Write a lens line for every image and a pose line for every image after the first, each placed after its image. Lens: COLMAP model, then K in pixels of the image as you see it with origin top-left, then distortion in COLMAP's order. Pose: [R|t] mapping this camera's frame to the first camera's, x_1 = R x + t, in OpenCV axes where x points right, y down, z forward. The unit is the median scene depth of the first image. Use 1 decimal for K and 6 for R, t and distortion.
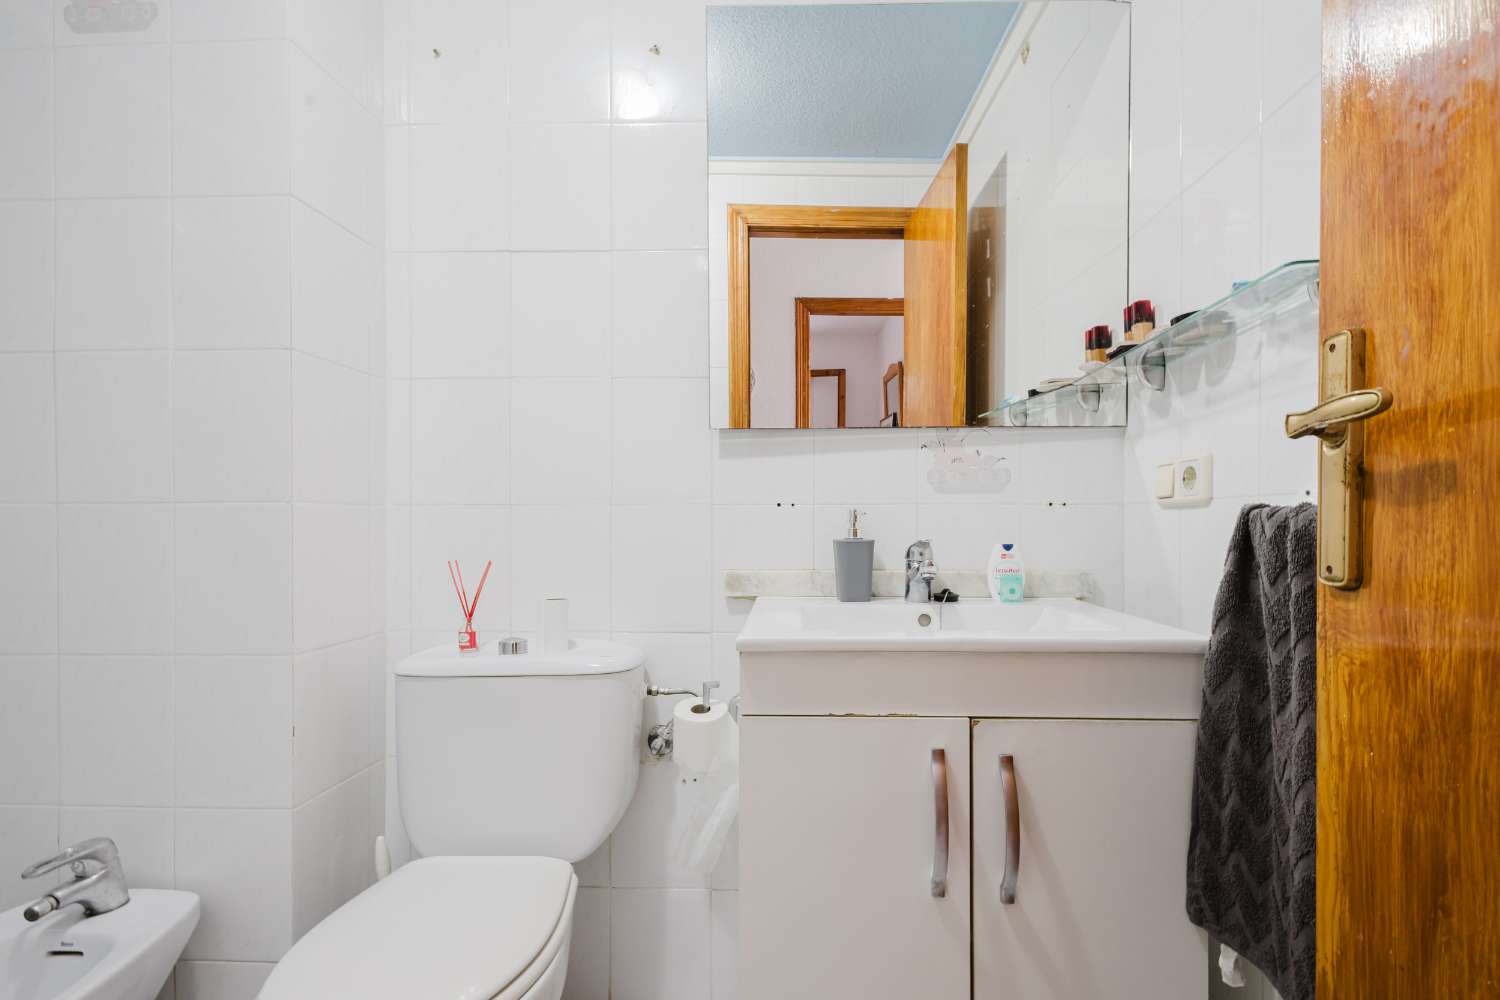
lens RADIAL K [[722.0, 0, 749.1], [0, 722.0, 514.9], [0, 0, 1]] dist [0.014574, -0.006269]
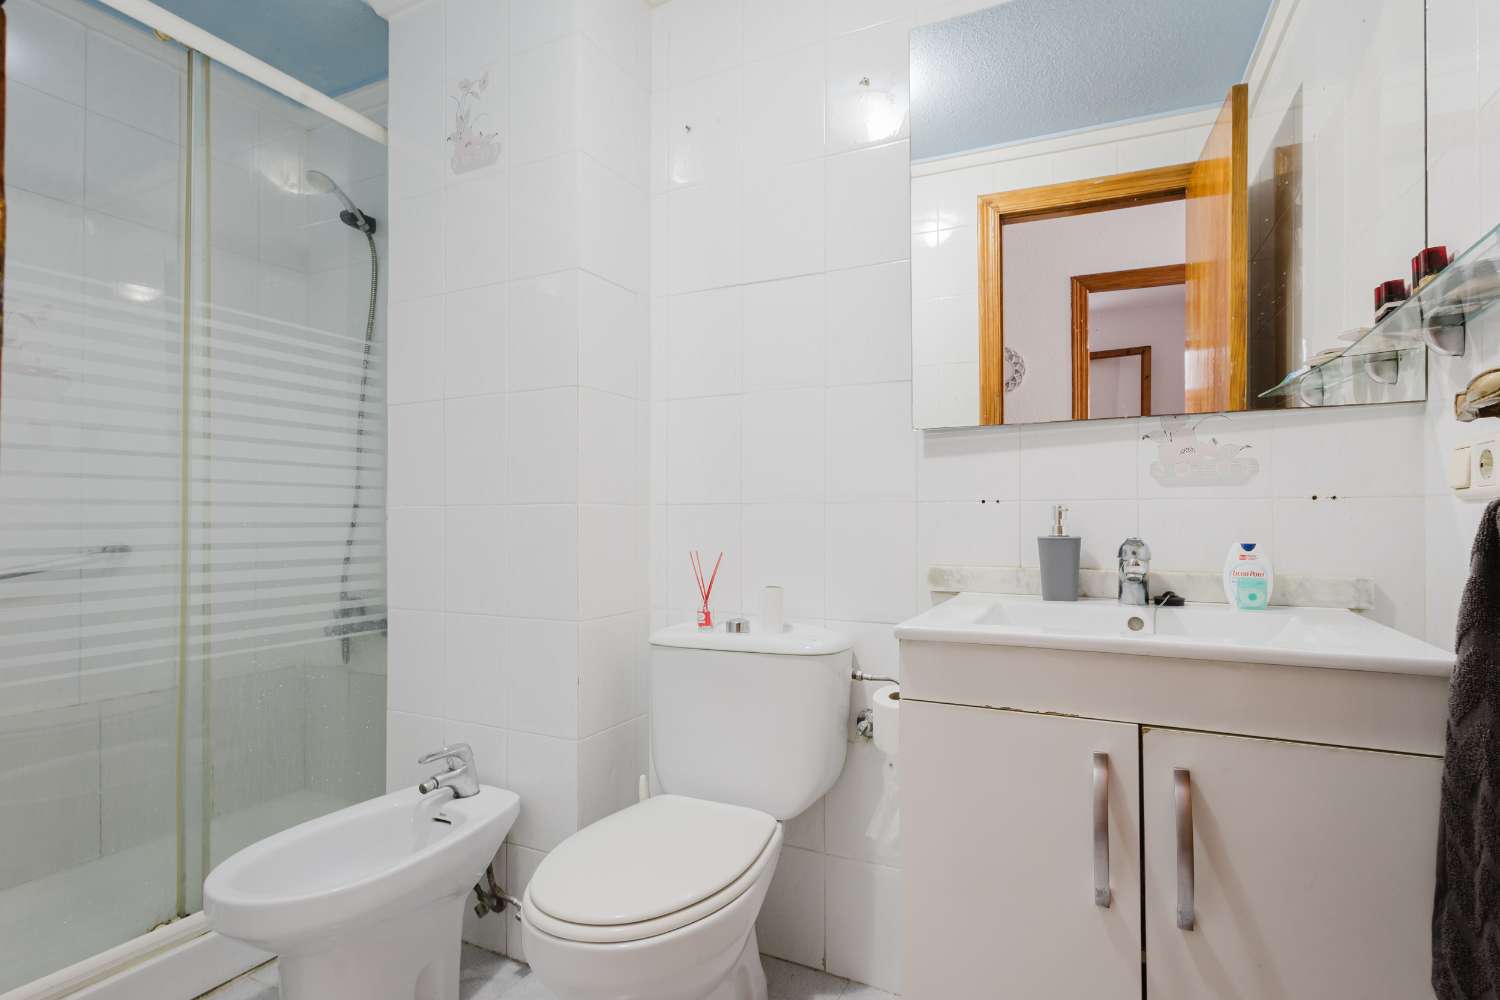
lens RADIAL K [[734.5, 0, 750.0], [0, 734.5, 500.0], [0, 0, 1]] dist [0.013575, -0.006805]
pose [[0.913907, -0.011196, -0.405768, 0.170707], [0.004838, 0.999849, -0.016691, -0.000725], [0.405894, 0.013291, 0.913824, -0.070816]]
